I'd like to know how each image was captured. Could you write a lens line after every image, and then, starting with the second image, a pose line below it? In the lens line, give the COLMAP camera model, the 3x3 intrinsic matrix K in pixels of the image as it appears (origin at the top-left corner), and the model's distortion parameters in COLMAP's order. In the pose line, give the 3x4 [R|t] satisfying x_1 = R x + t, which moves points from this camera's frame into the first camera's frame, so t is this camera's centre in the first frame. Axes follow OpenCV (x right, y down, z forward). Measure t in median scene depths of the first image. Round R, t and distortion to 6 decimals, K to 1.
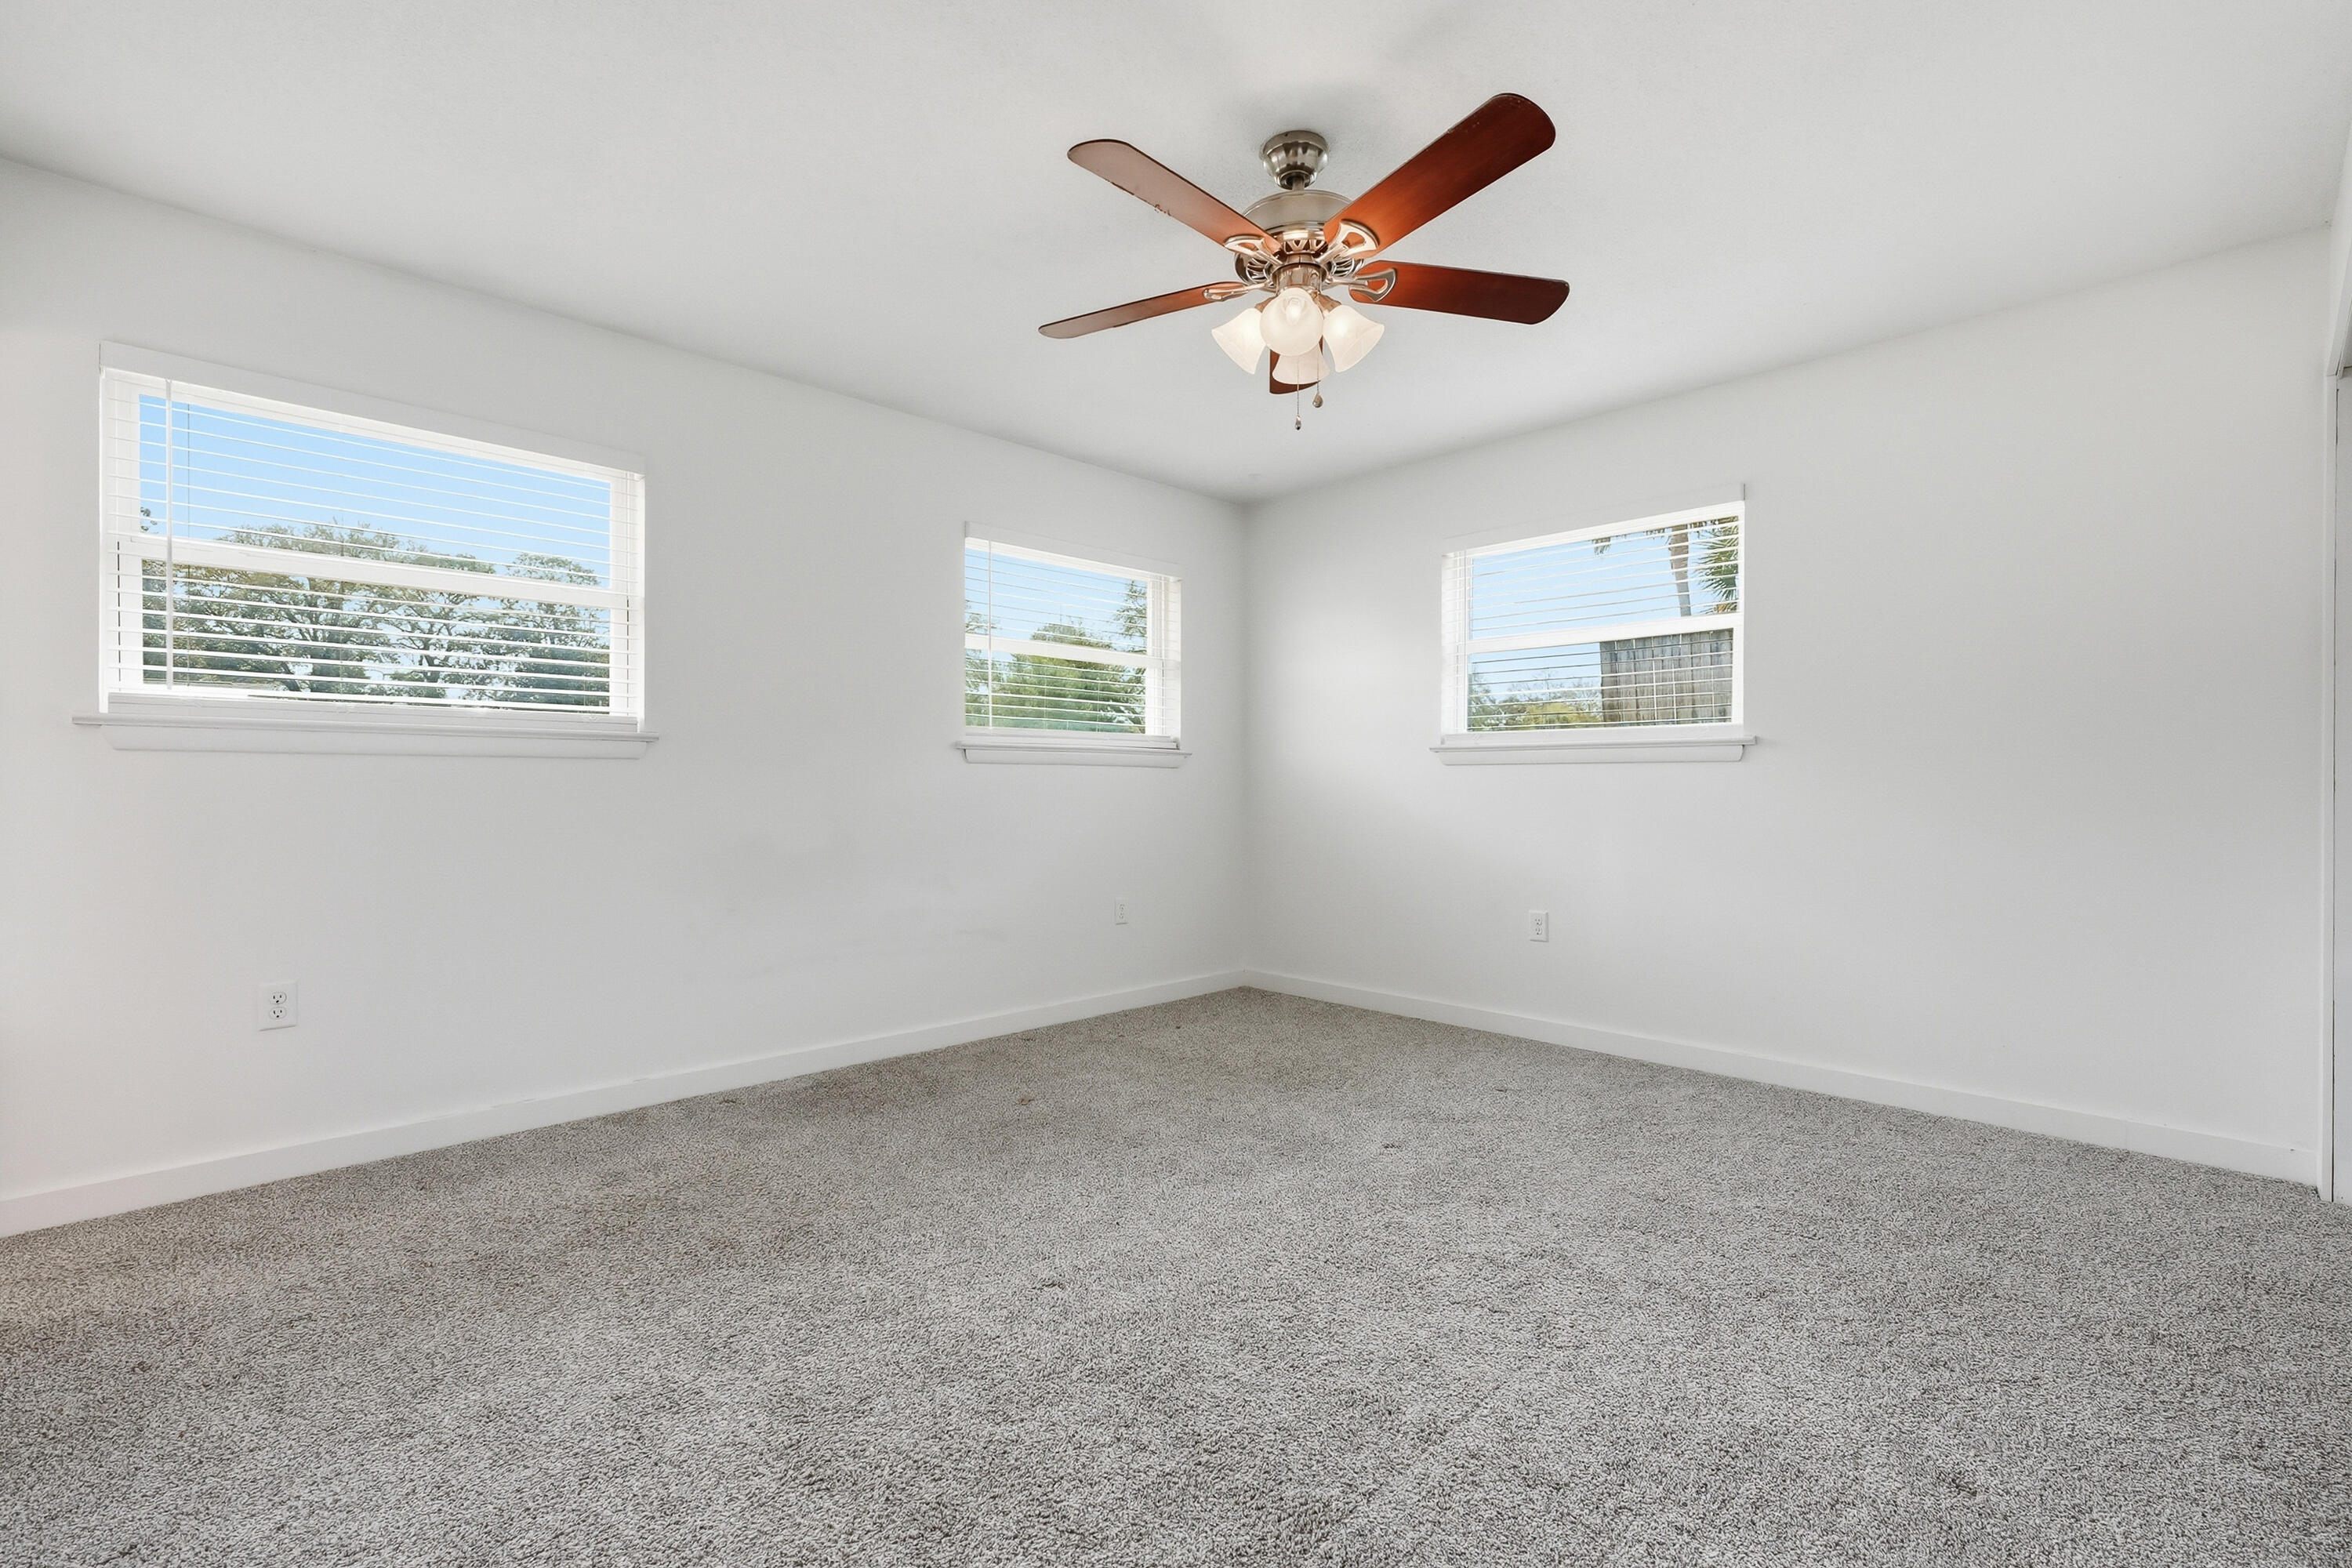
lens RADIAL K [[1043.7, 0, 1182.5], [0, 1043.7, 789.9], [0, 0, 1]] dist [-0.001248, -0.000152]
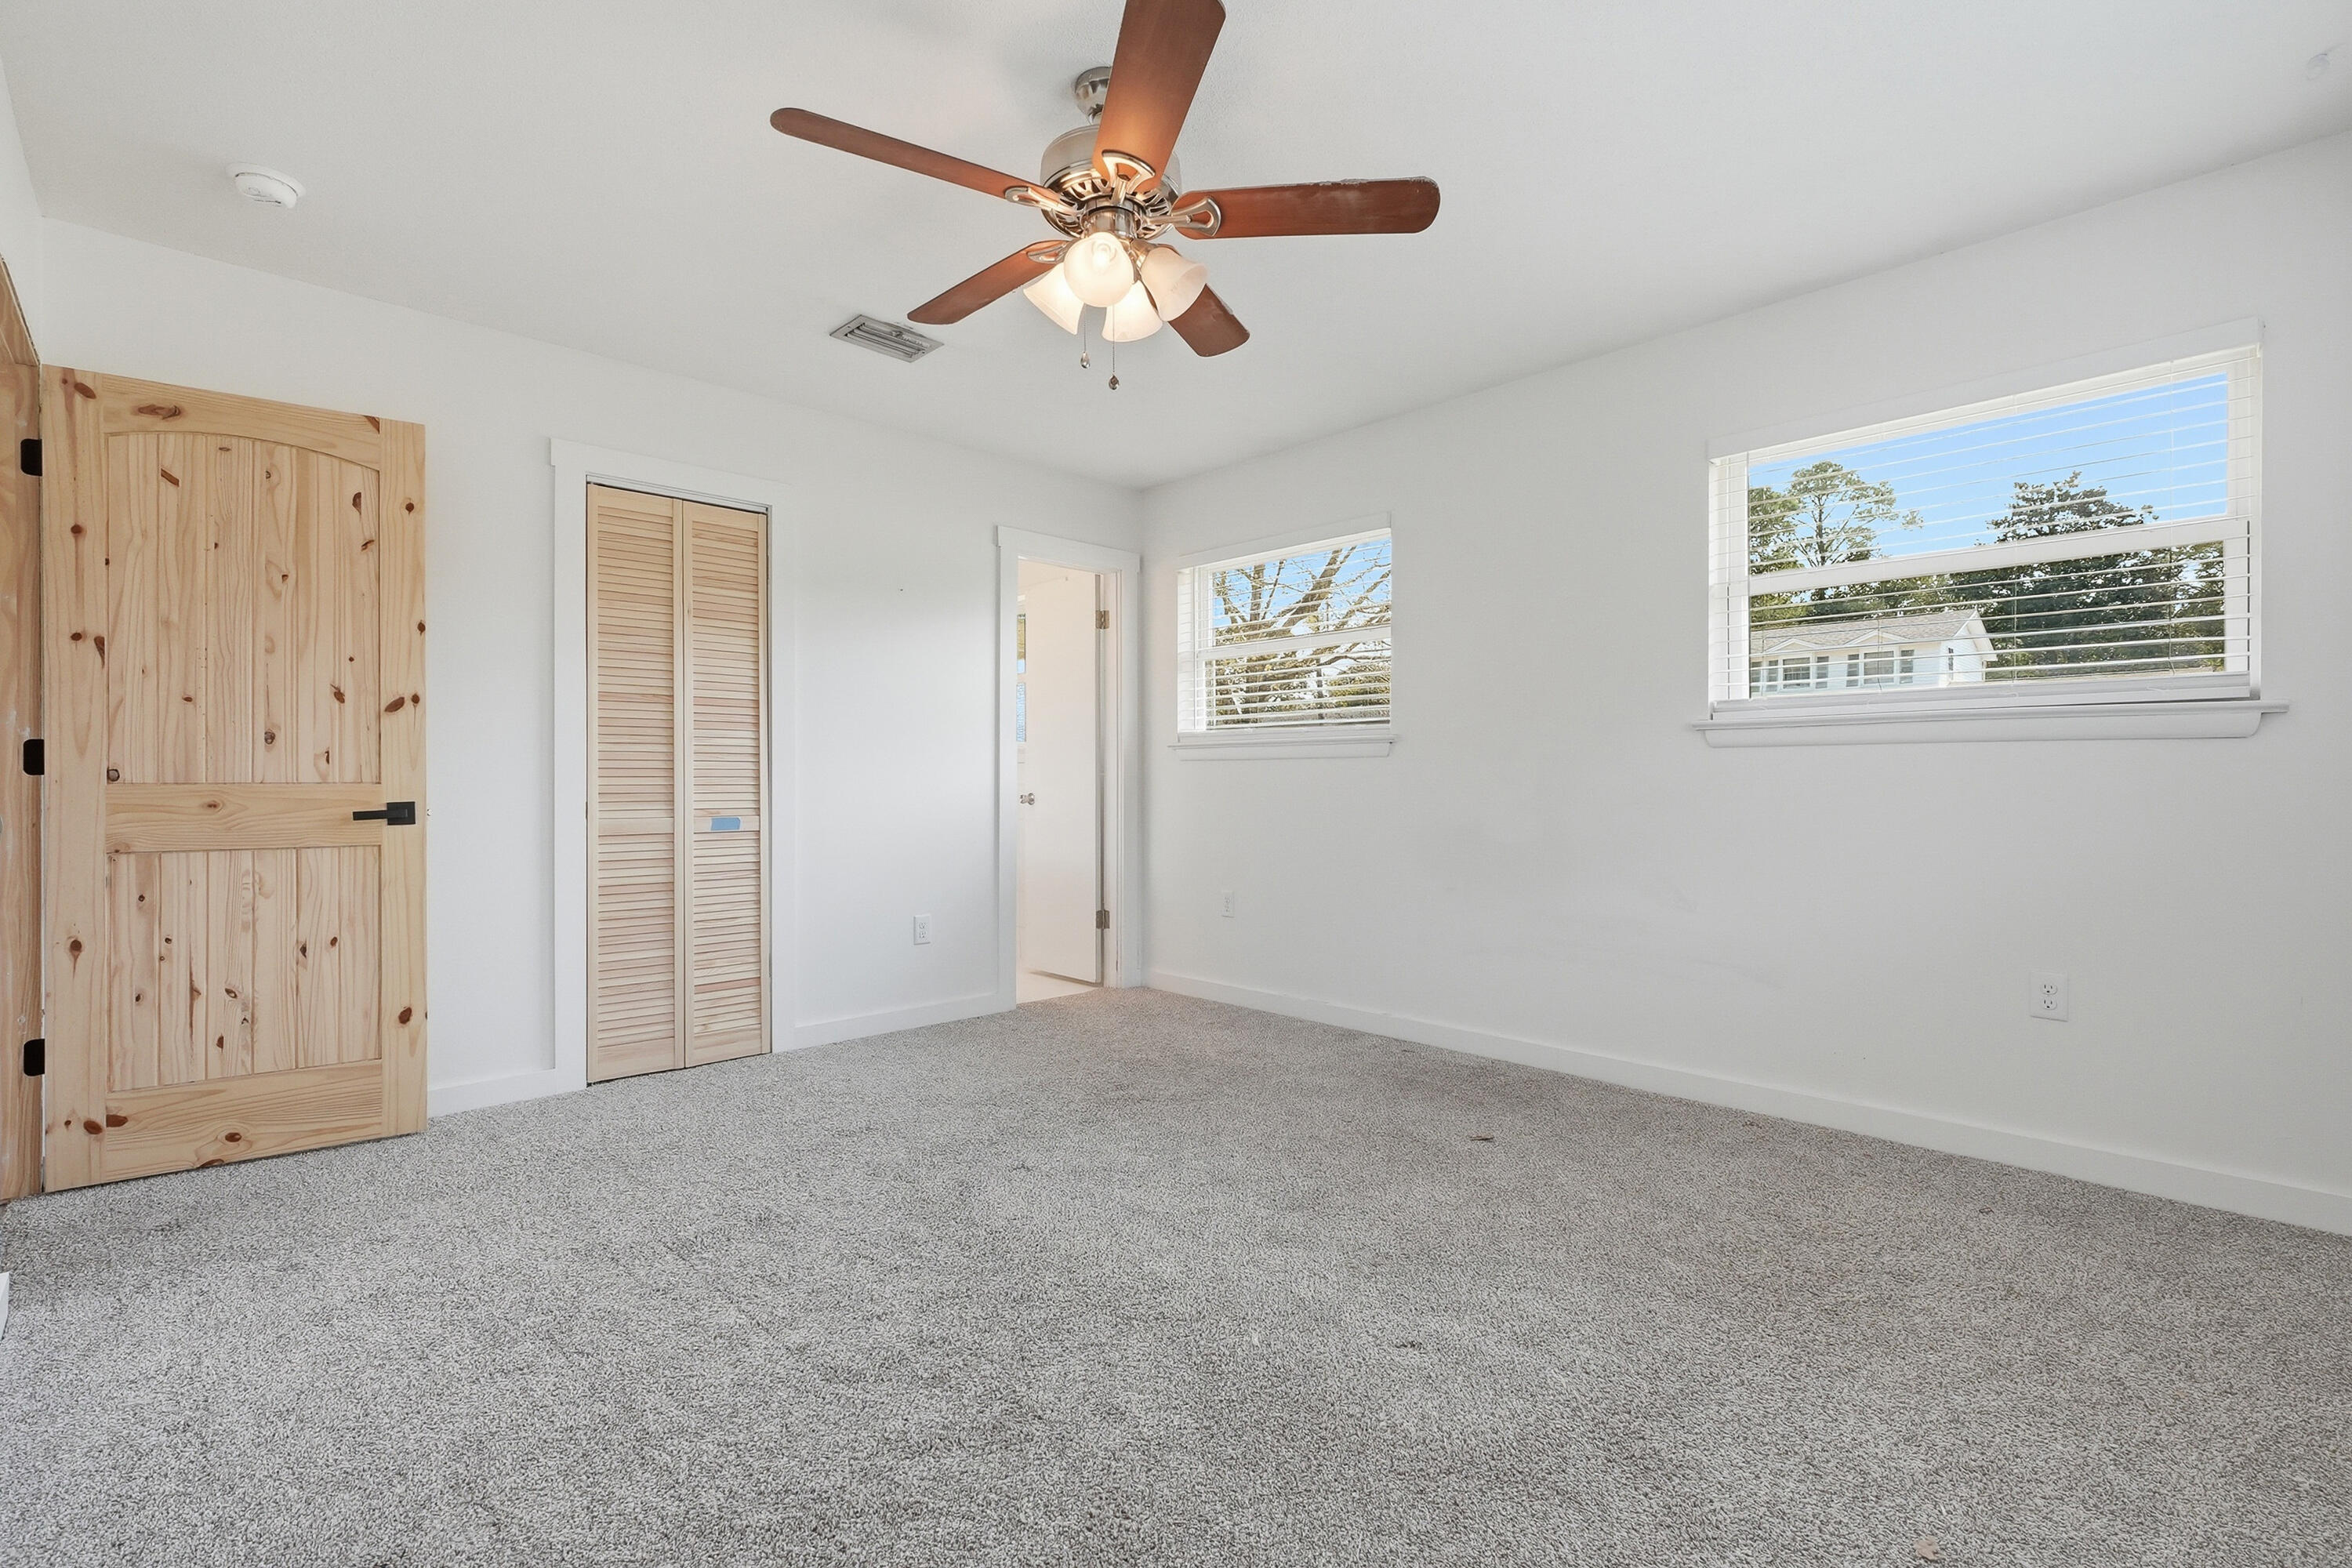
lens RADIAL K [[1043.7, 0, 1182.5], [0, 1043.7, 789.9], [0, 0, 1]] dist [-0.001248, -0.000152]
pose [[0.026970, 0.018779, -0.999460, 0.747494], [-0.006762, 0.999804, 0.018603, -0.016276], [0.999613, 0.006257, 0.027091, 0.732260]]
